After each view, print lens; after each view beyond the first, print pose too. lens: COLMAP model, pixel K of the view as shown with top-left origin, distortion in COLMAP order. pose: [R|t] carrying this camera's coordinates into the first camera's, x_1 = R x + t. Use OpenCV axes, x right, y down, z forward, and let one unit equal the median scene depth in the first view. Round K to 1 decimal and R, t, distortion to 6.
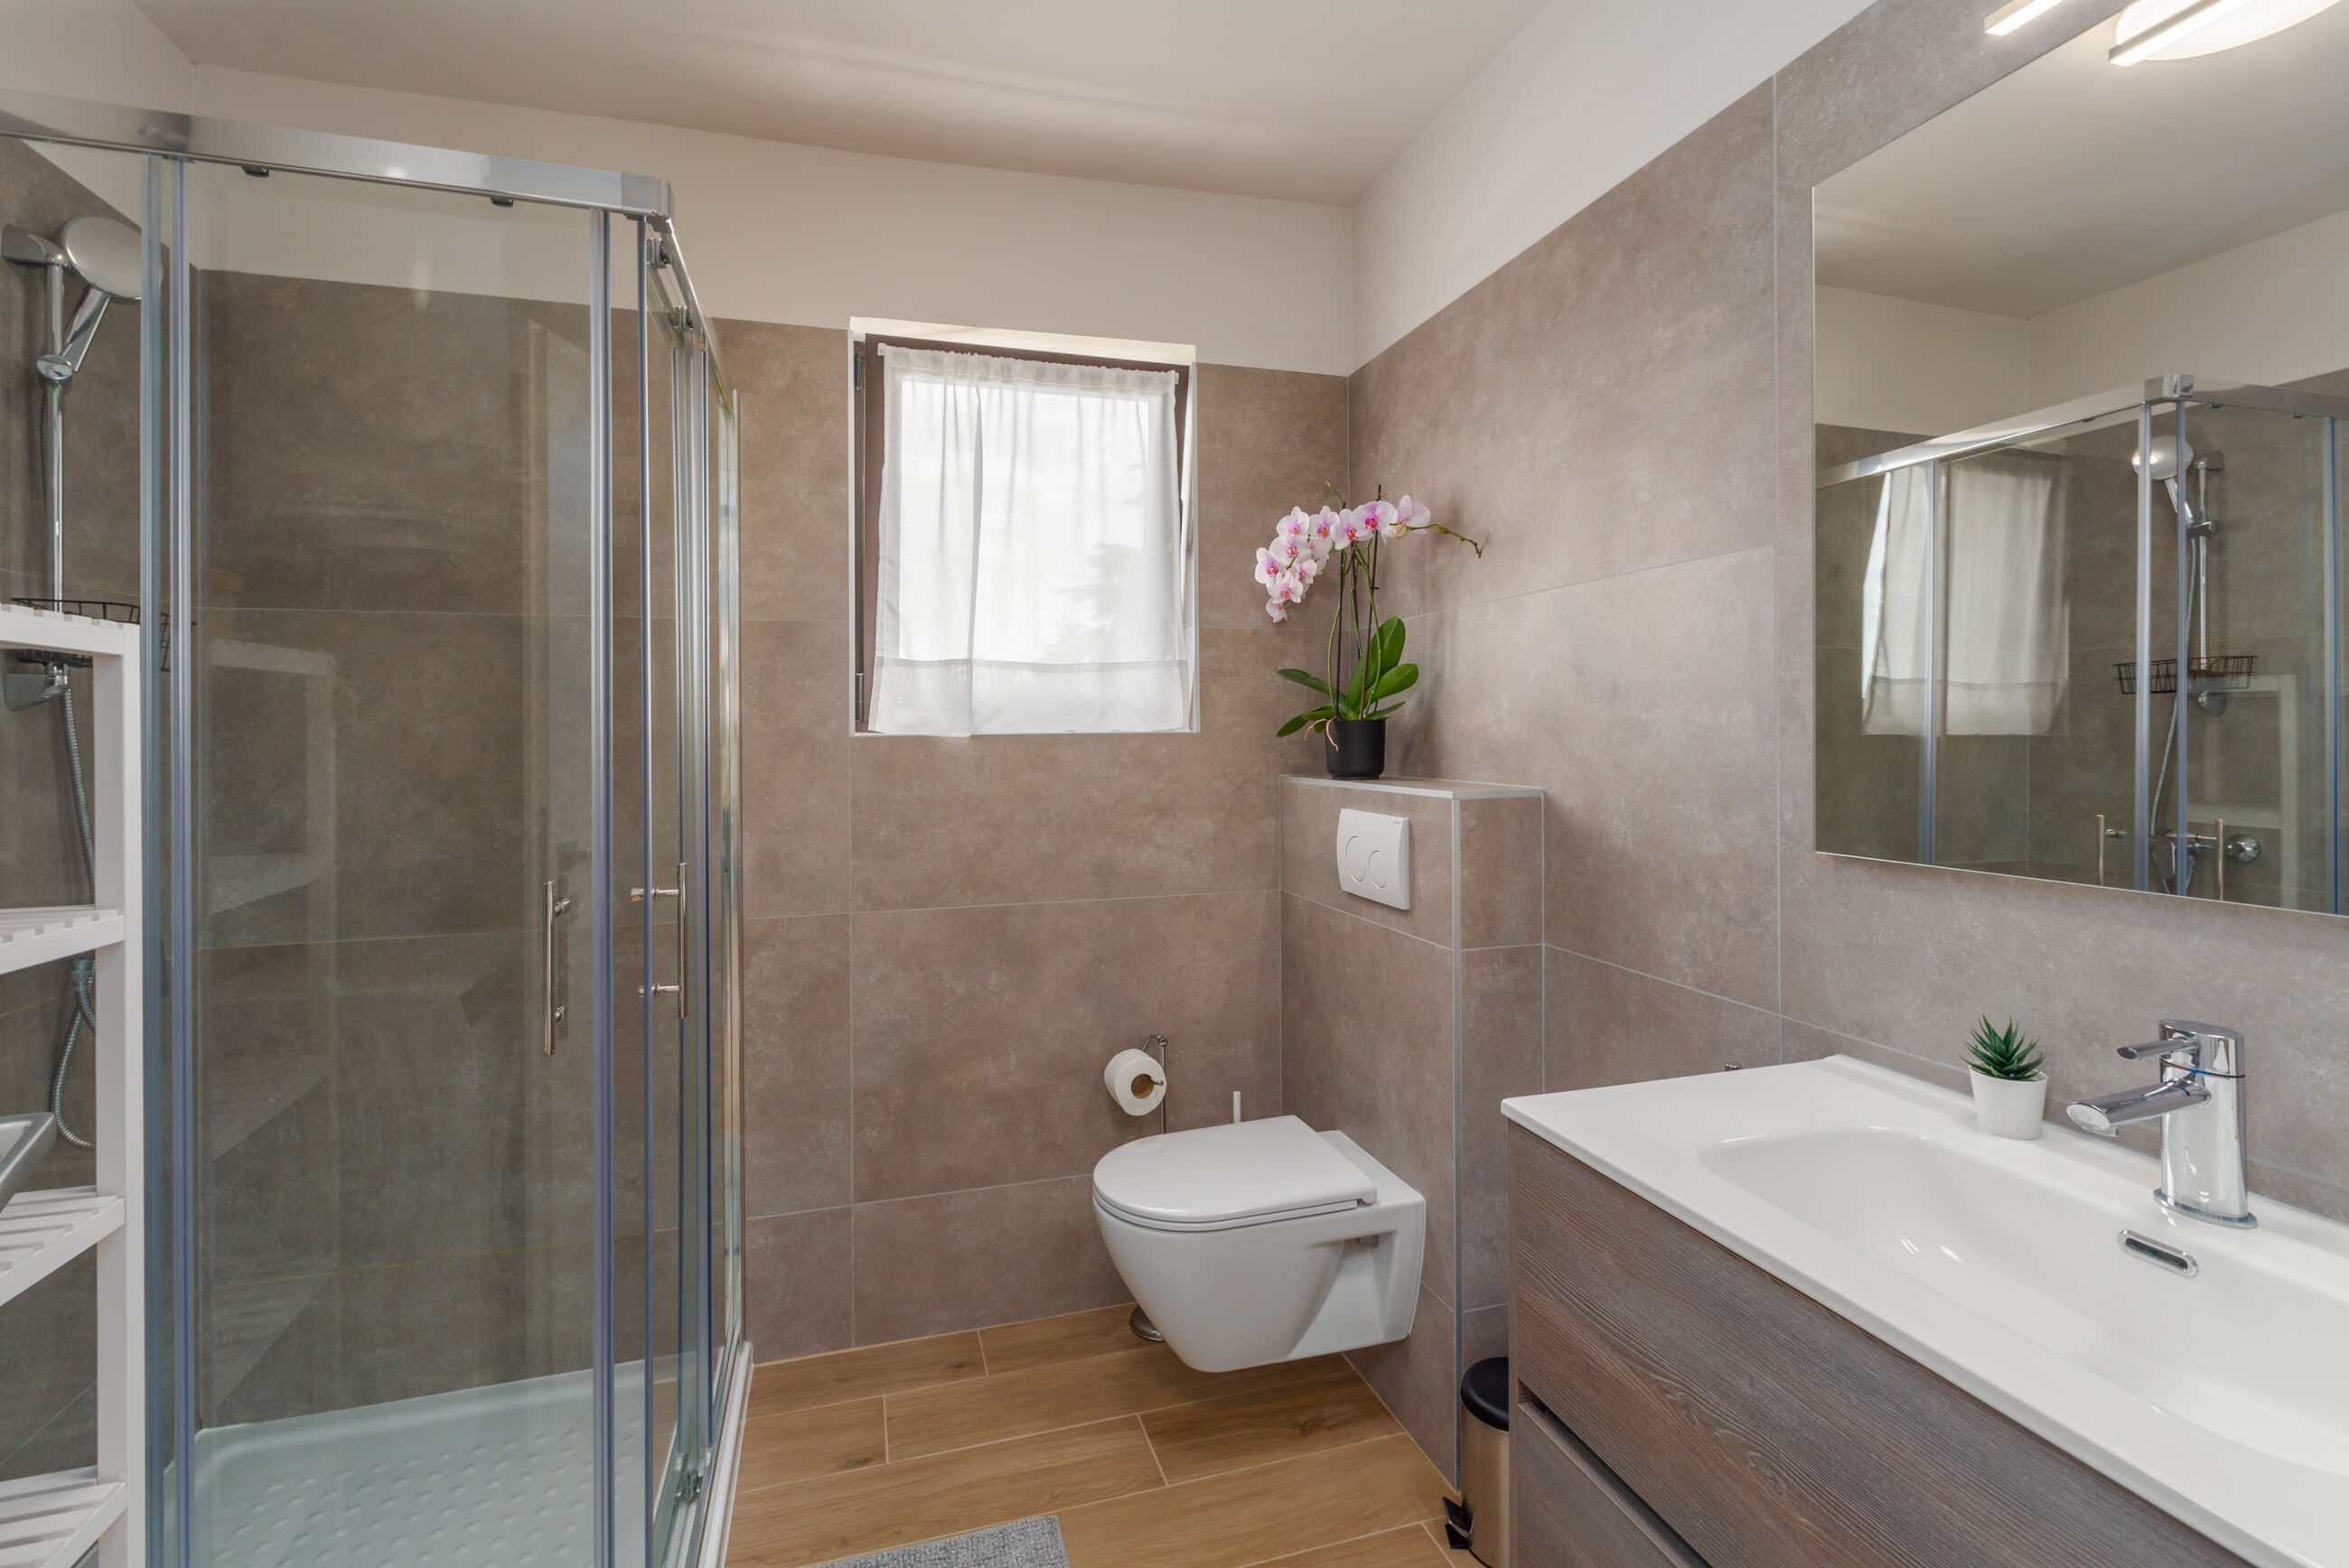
lens RADIAL K [[1077.6, 0, 1174.2], [0, 1077.6, 713.8], [0, 0, 1]] dist [-0.005640, -0.001759]
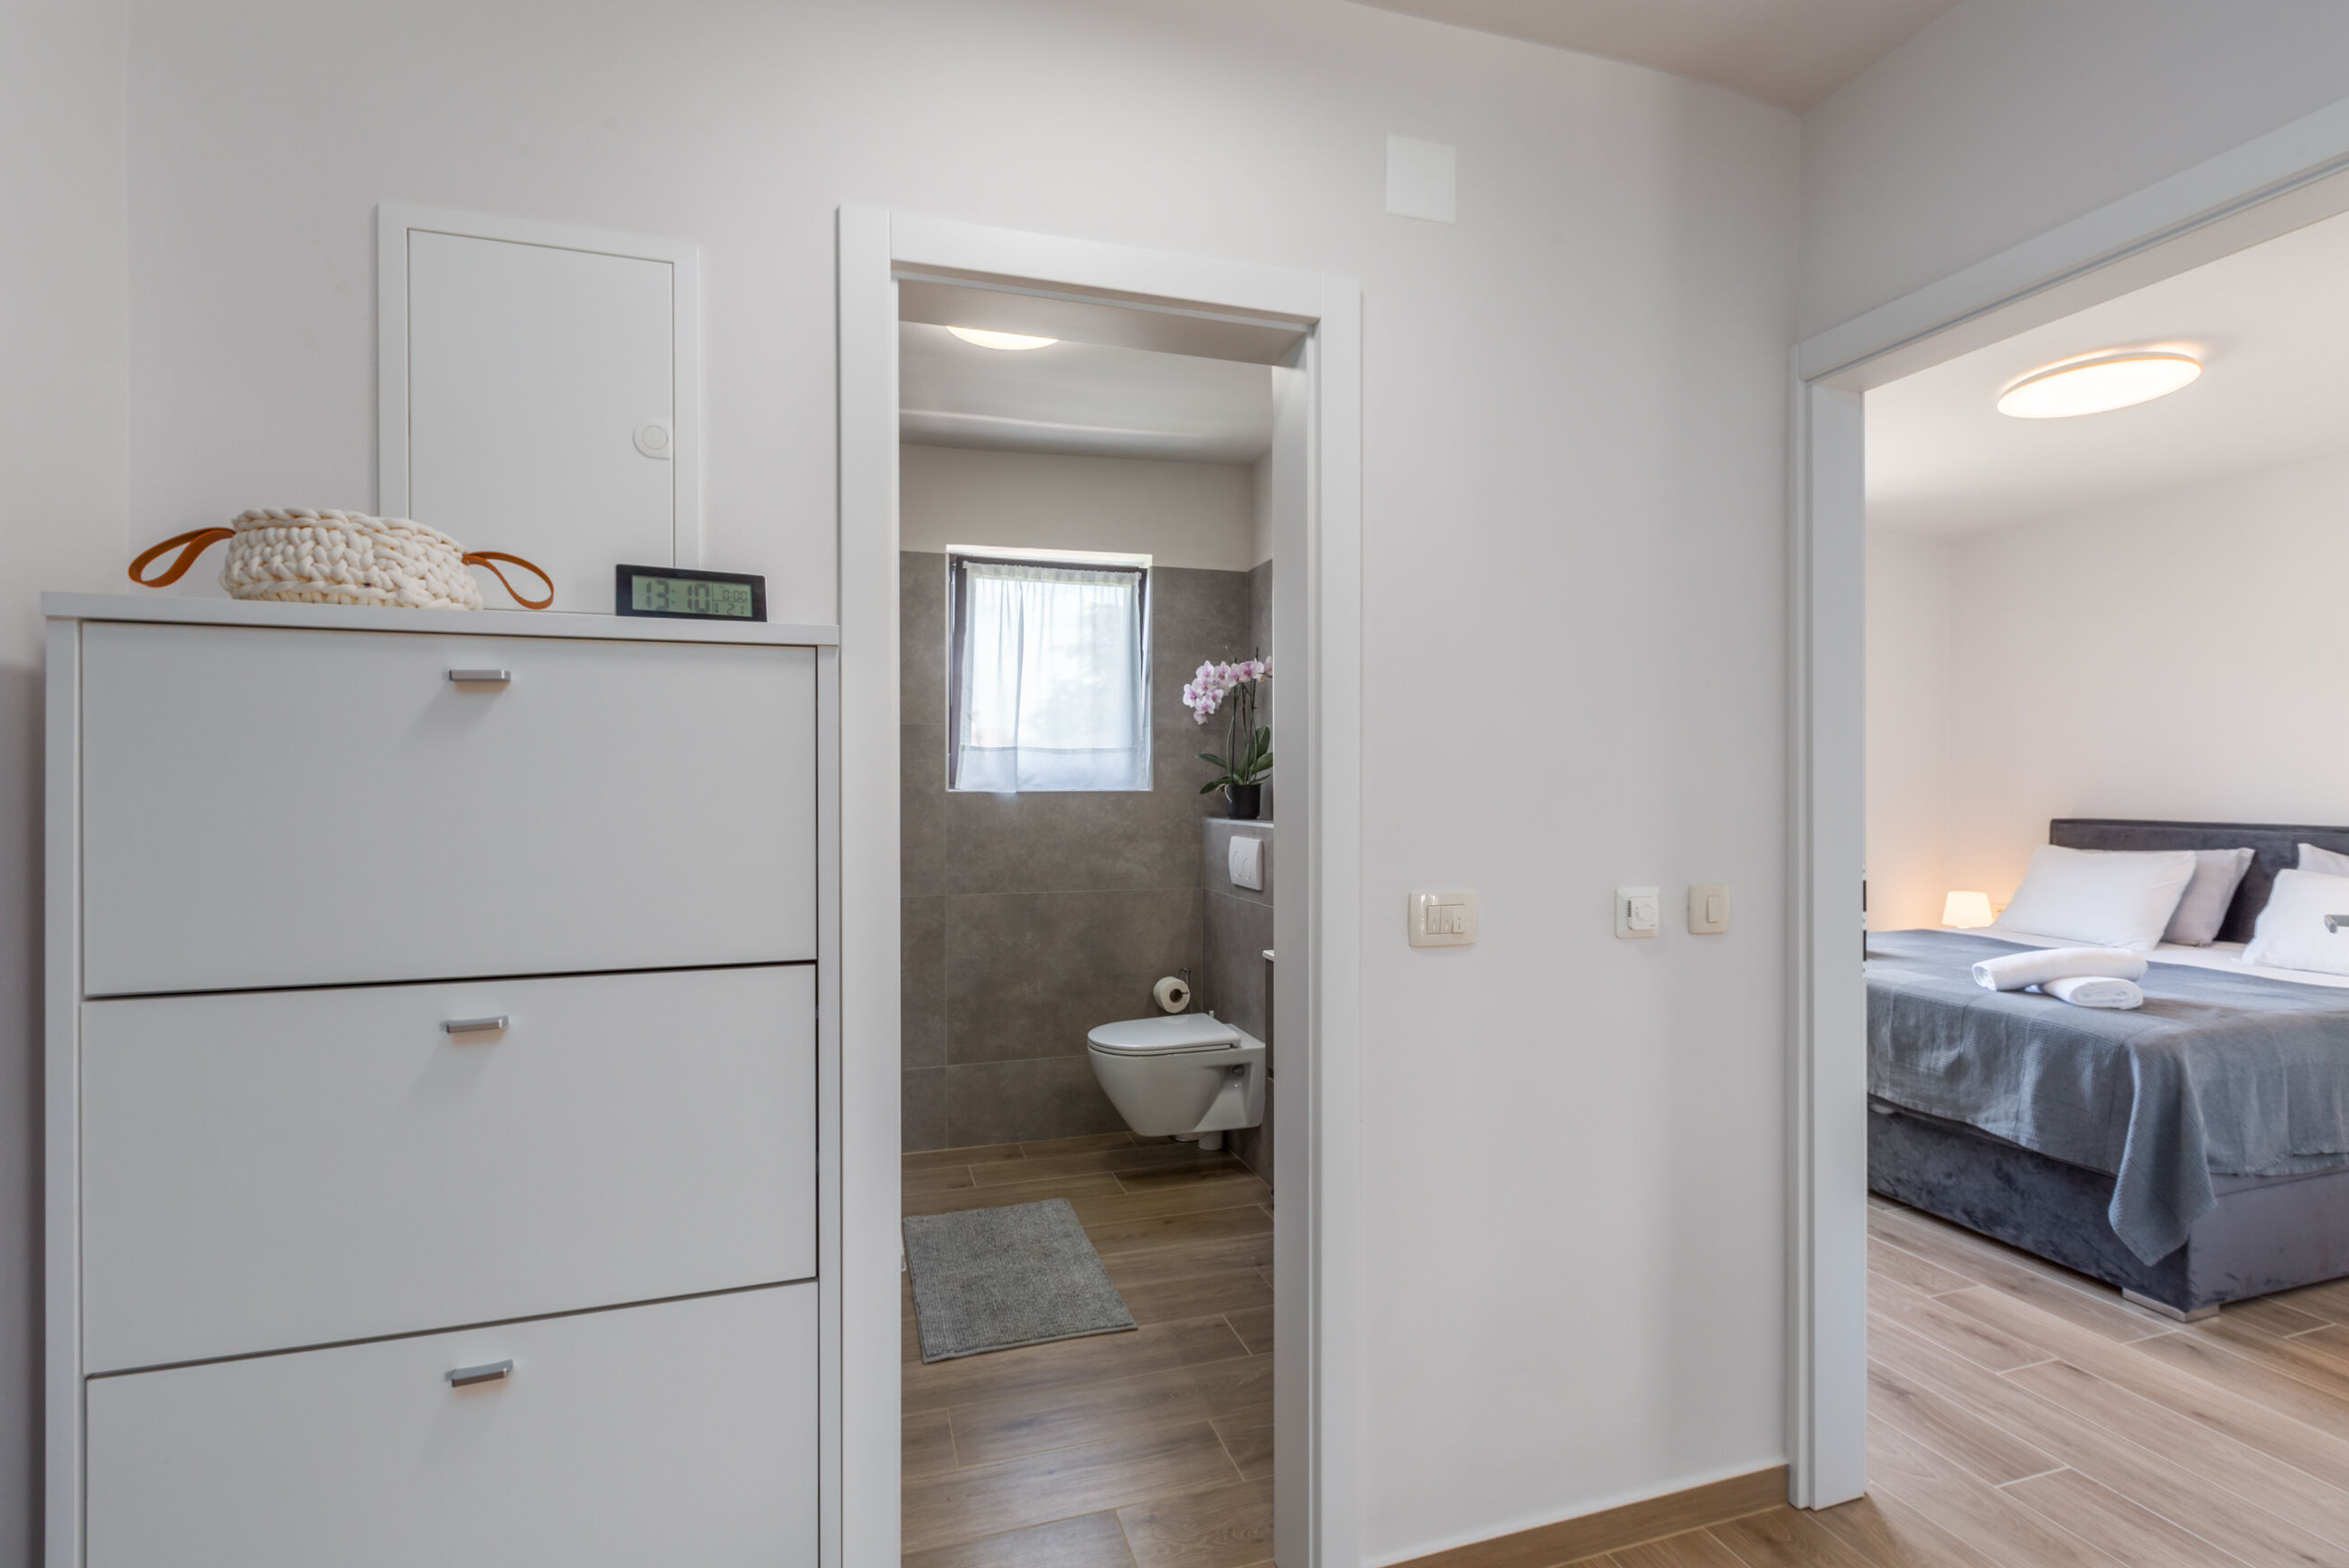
lens RADIAL K [[1062.5, 0, 1174.5], [0, 1062.5, 784.0], [0, 0, 1]] dist [-0.000044, 0.000011]
pose [[0.999922, 0.007021, 0.010325, 0.042246], [-0.007186, 0.999845, 0.016098, -0.021038], [-0.010210, -0.016171, 0.999817, -0.665852]]
